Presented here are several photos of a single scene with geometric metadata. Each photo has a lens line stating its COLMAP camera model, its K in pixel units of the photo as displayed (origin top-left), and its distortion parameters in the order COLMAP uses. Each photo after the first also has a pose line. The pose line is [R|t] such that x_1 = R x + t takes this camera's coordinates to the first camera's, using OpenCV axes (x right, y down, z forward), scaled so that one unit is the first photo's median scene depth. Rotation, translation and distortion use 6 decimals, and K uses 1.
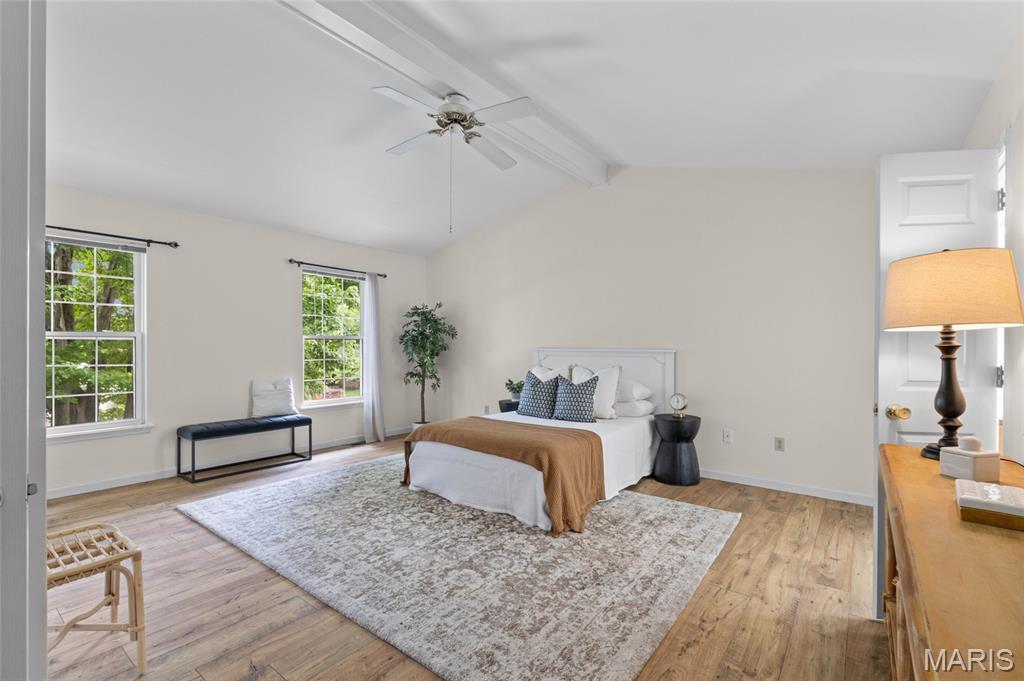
lens RADIAL K [[462.8, 0, 517.3], [0, 462.8, 344.3], [0, 0, 1]] dist [0.000425, 0.000944]
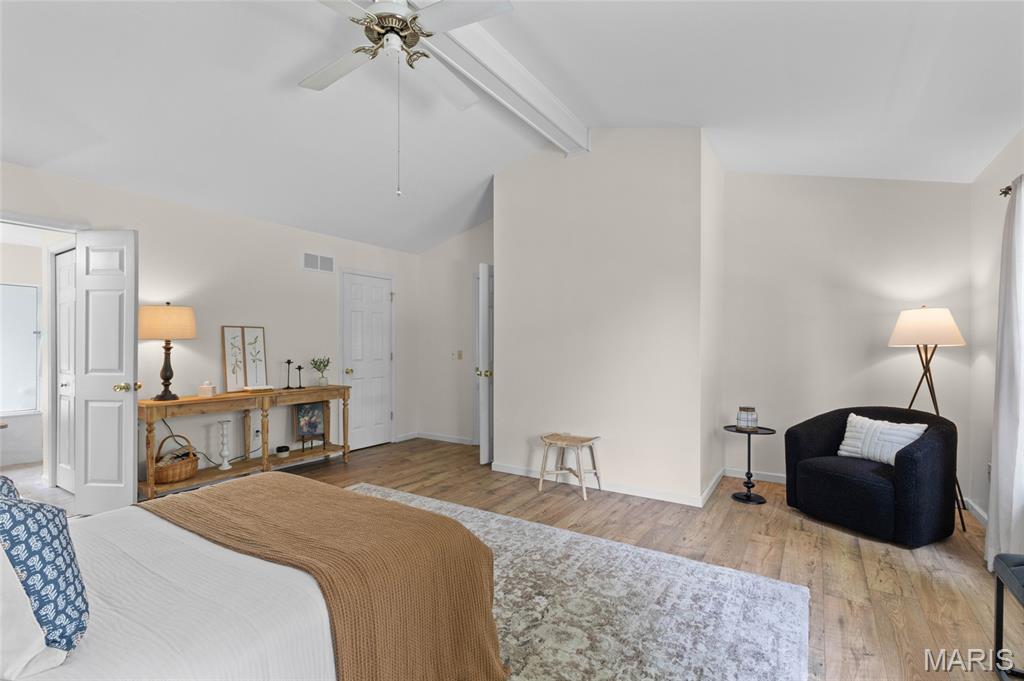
lens RADIAL K [[462.8, 0, 519.5], [0, 462.8, 348.6], [0, 0, 1]] dist [0.000425, 0.000944]
pose [[-0.996491, -0.002994, -0.083647, -0.308198], [-0.003217, 0.999992, 0.002528, 0.000688], [0.083638, 0.002788, -0.996492, 1.950827]]
